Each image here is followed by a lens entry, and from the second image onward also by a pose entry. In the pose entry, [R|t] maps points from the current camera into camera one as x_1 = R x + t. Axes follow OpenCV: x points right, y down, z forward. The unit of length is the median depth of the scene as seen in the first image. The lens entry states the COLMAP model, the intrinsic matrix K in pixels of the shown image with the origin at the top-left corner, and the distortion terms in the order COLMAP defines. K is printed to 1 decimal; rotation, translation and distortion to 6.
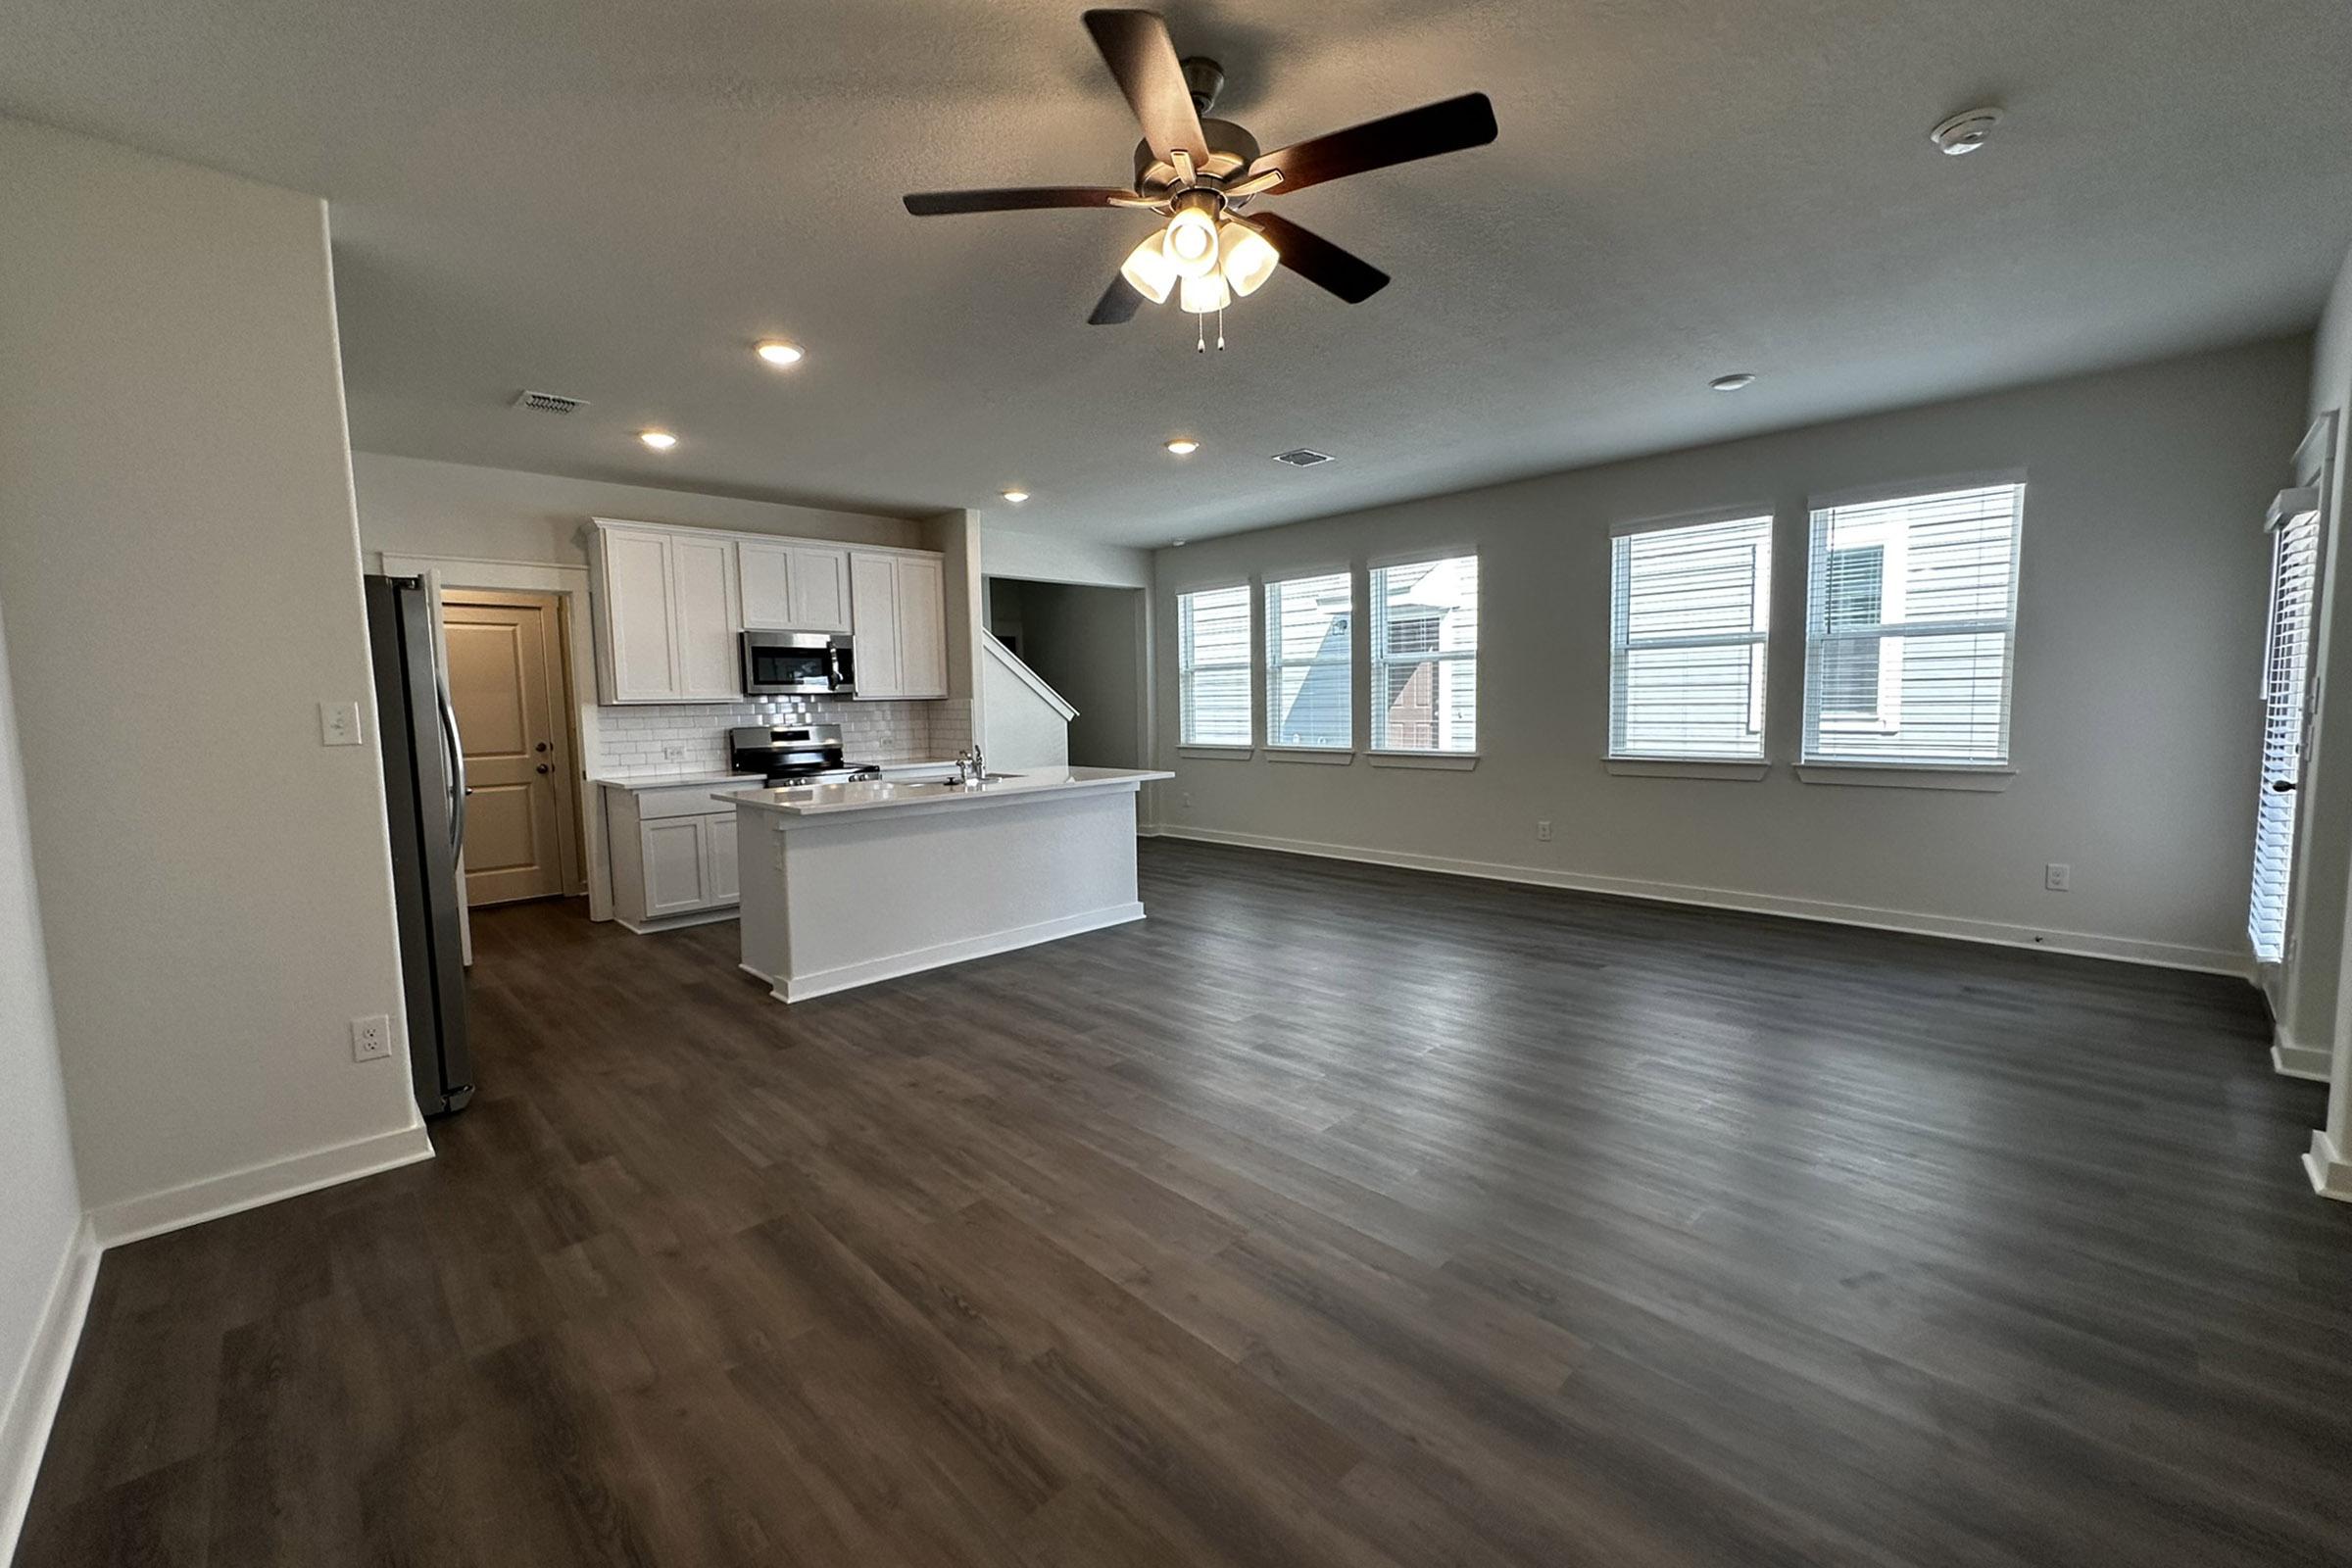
lens RADIAL K [[941.1, 0, 1177.0], [0, 941.1, 782.5], [0, 0, 1]] dist [-0.002024, 0.000126]
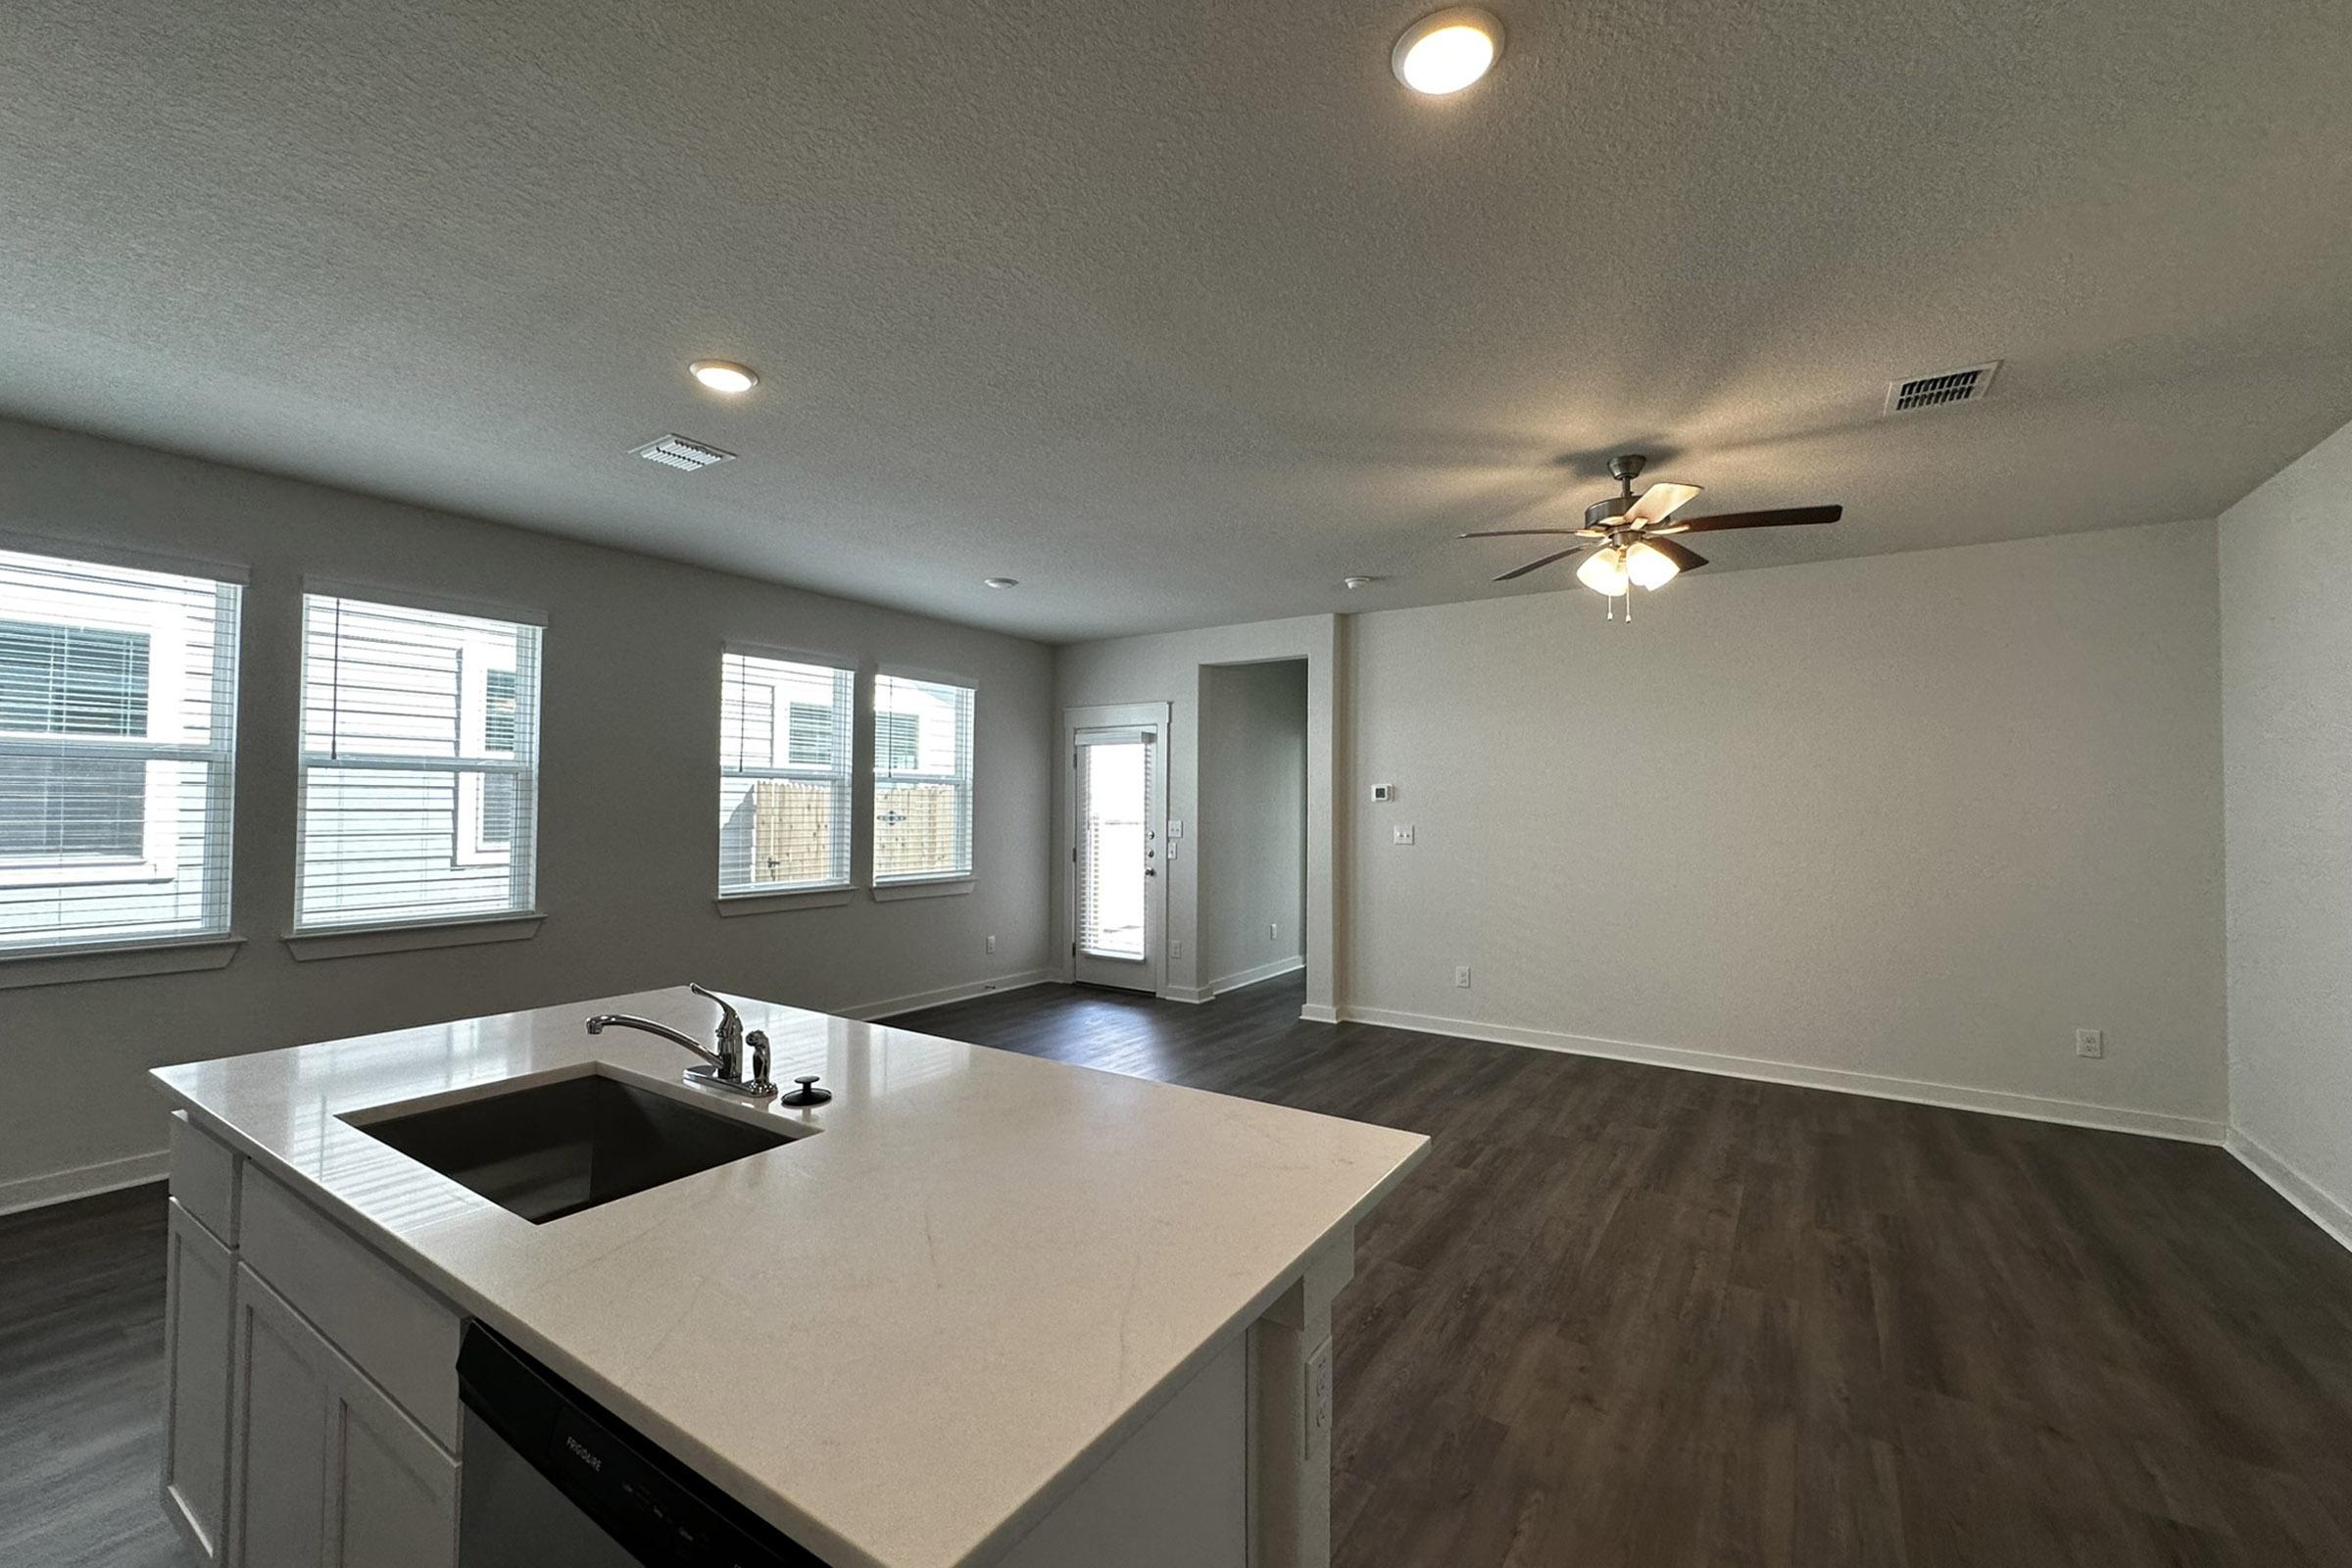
lens RADIAL K [[941.1, 0, 1177.0], [0, 941.1, 782.5], [0, 0, 1]] dist [-0.002024, 0.000126]
pose [[-0.207043, 0.042955, 0.977388, -0.850889], [0.083686, 0.996152, -0.026052, -0.129488], [-0.974746, 0.076399, -0.209841, 1.306578]]
